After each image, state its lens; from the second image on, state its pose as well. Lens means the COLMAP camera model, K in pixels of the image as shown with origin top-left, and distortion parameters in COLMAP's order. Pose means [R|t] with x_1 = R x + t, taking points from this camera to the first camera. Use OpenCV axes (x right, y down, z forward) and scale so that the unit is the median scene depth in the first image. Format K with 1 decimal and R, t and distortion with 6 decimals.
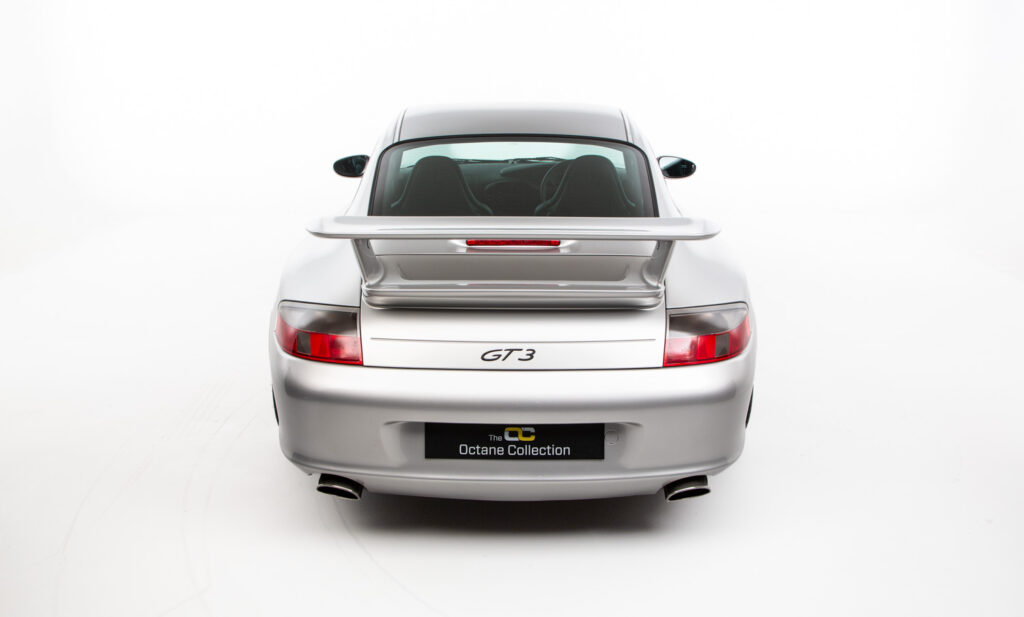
lens RADIAL K [[900.4, 0, 513.0], [0, 900.4, 308.3], [0, 0, 1]] dist [-0.073640, -0.000130]
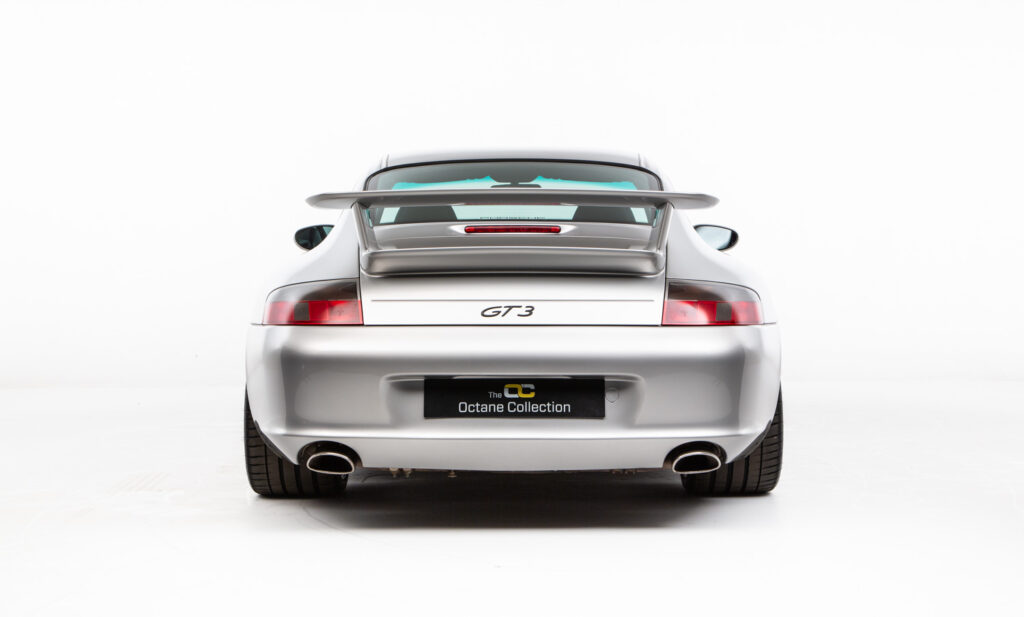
lens RADIAL K [[1625.1, 0, 504.6], [0, 1625.1, 304.0], [0, 0, 1]] dist [0.053374, 0.000000]
pose [[0.999949, -0.004853, -0.008862, 0.007331], [0.002491, 0.968432, -0.249264, 0.485397], [0.009792, 0.249229, 0.968395, -0.752150]]
